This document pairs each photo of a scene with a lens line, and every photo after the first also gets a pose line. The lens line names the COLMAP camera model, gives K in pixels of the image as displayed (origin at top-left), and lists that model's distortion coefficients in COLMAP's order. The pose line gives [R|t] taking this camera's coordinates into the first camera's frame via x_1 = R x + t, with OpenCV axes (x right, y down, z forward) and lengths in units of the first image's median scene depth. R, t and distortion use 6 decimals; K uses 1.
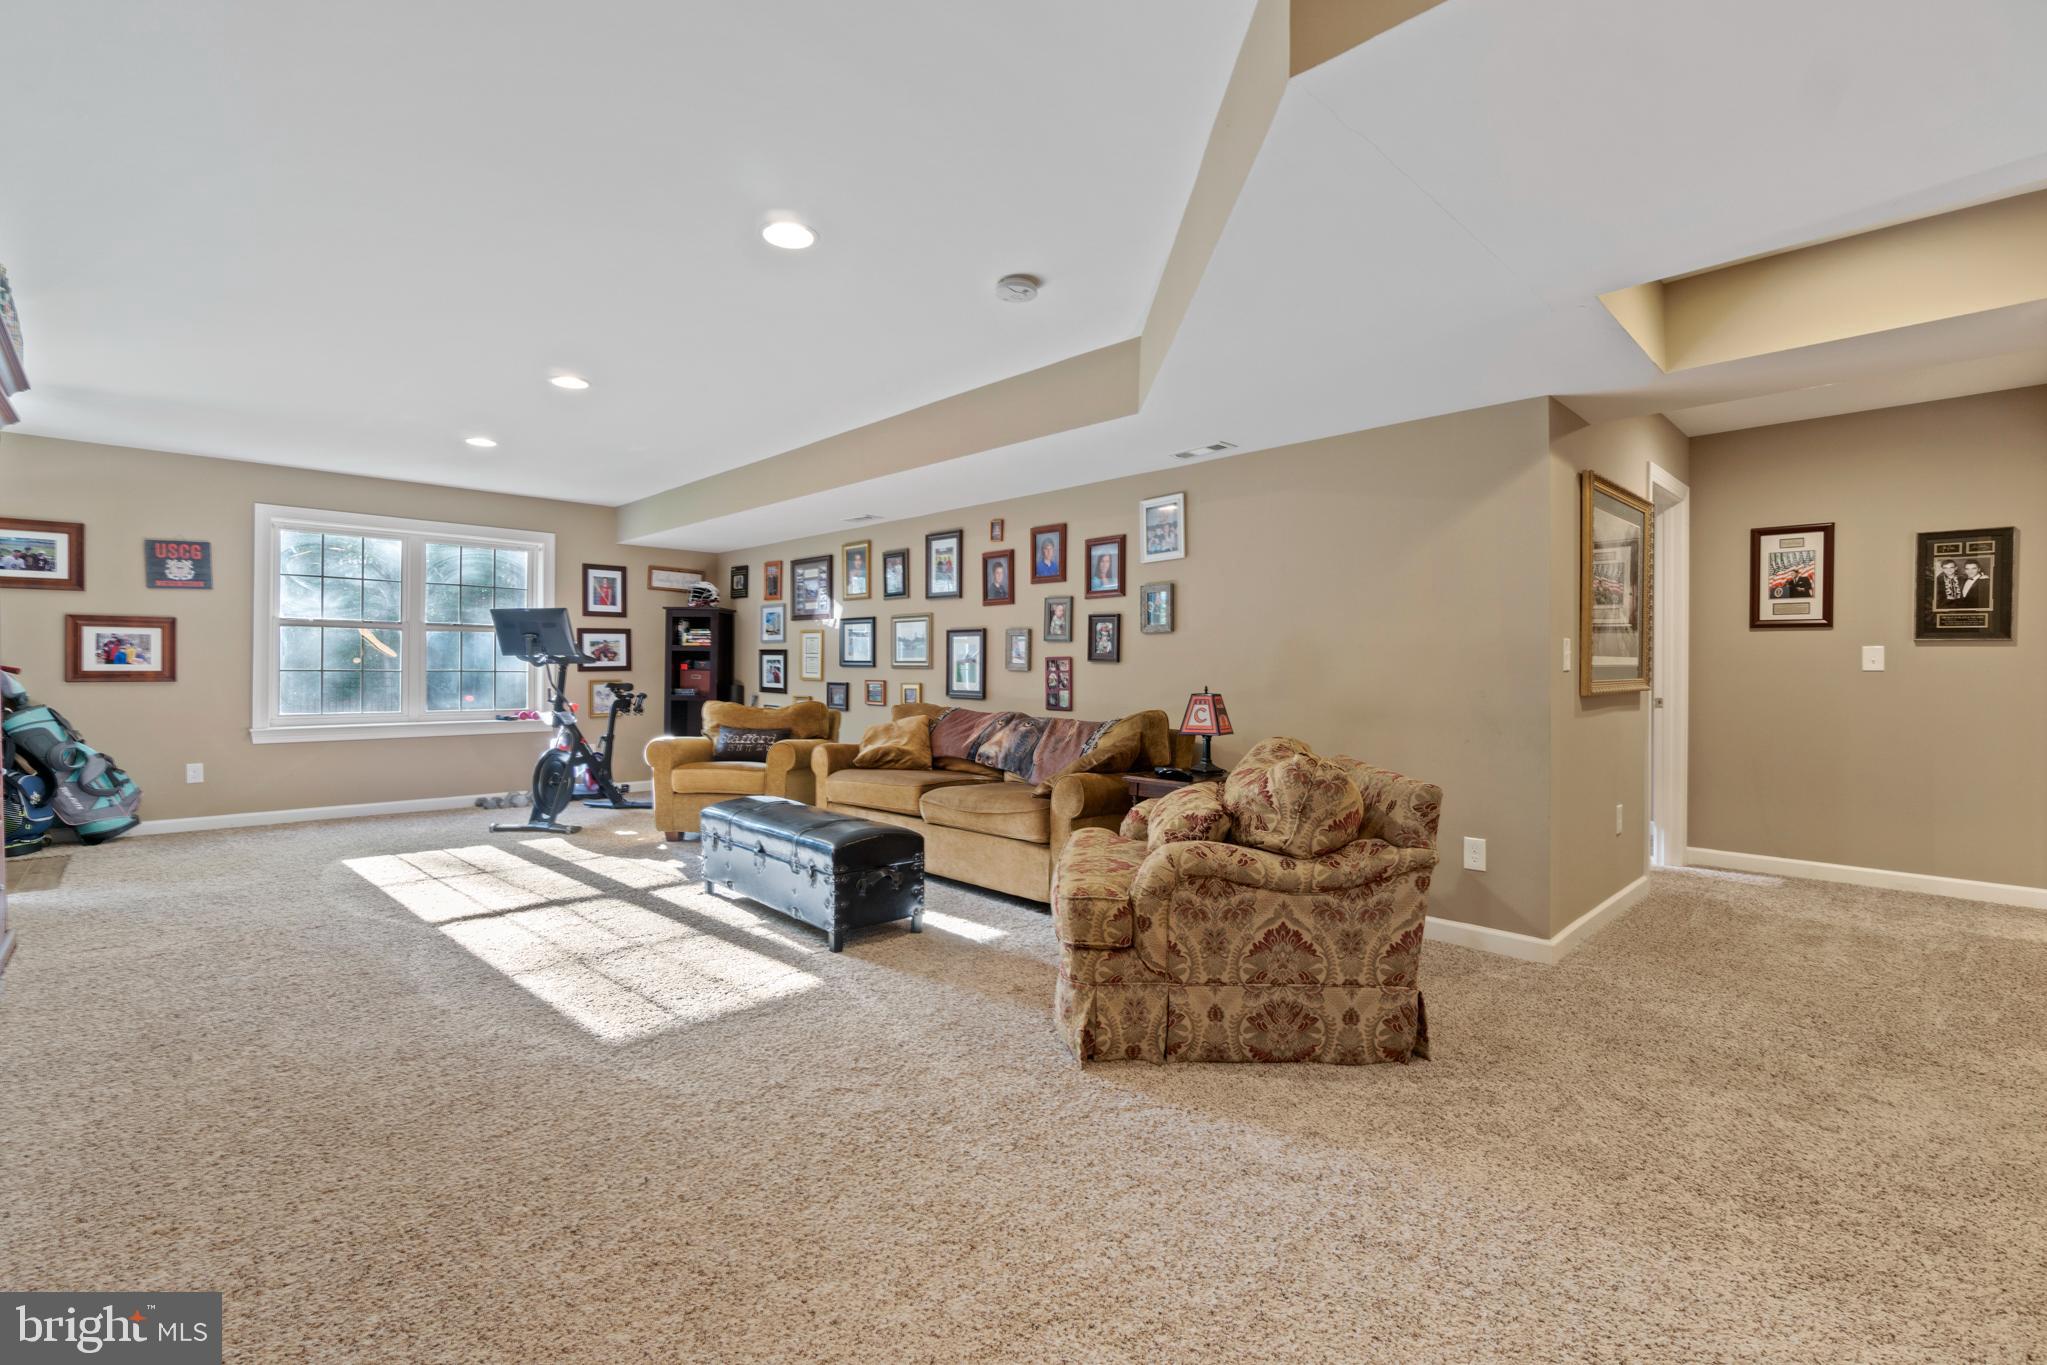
lens RADIAL K [[893.0, 0, 1021.1], [0, 893.0, 674.8], [0, 0, 1]] dist [-0.000042, 0.000294]
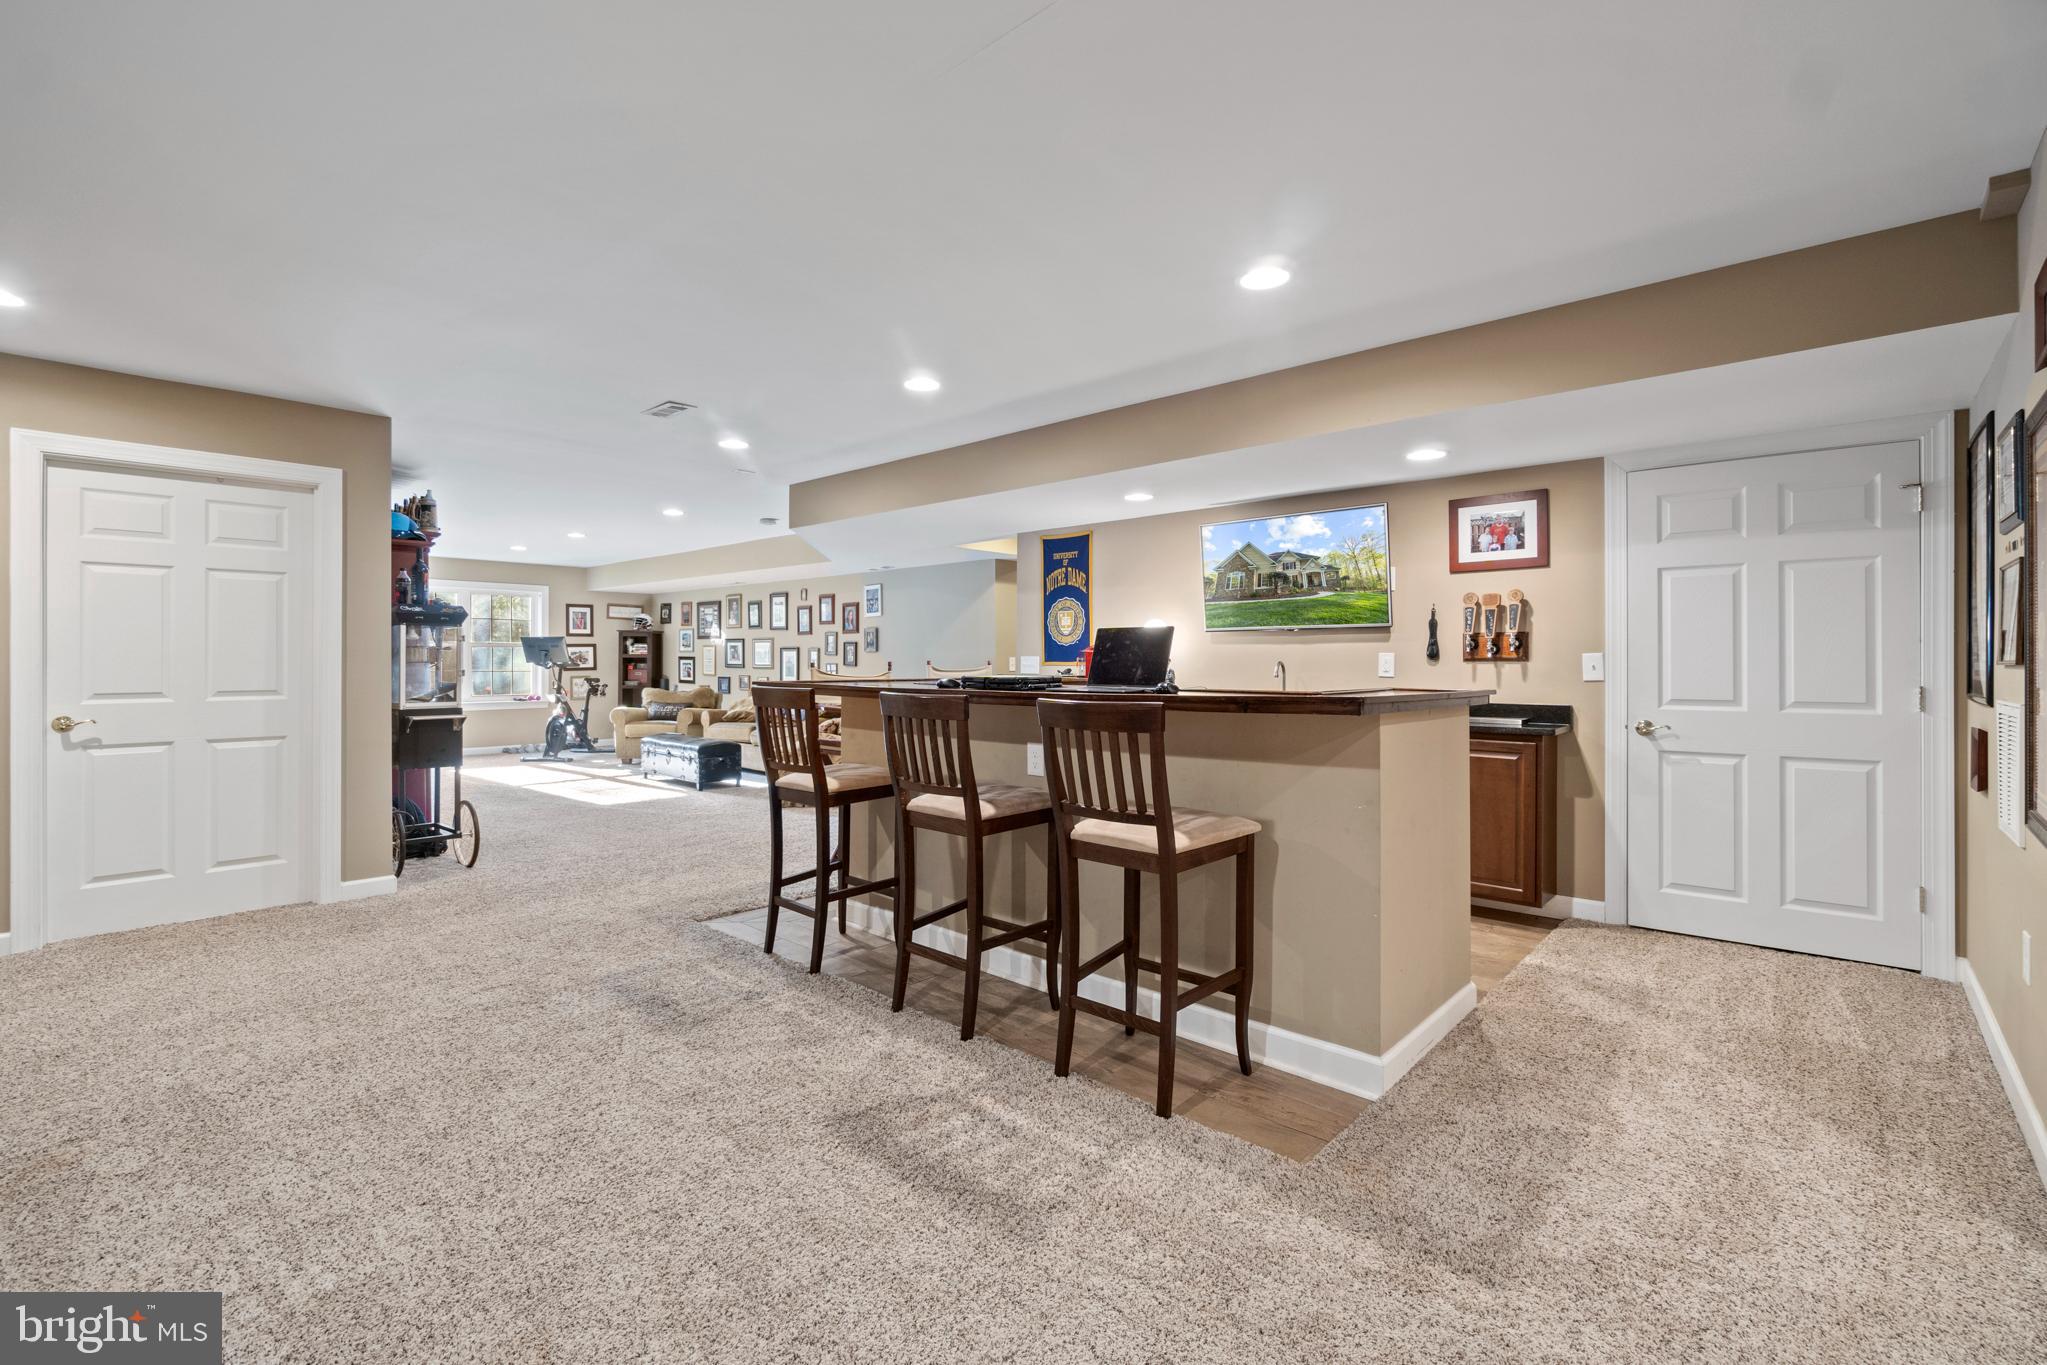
lens RADIAL K [[893.0, 0, 1021.1], [0, 893.0, 674.8], [0, 0, 1]] dist [-0.000042, 0.000294]
pose [[0.998449, -0.004920, 0.055464, 0.274581], [0.004380, 0.999942, 0.009854, -0.009905], [-0.055510, -0.009596, 0.998412, -0.751854]]
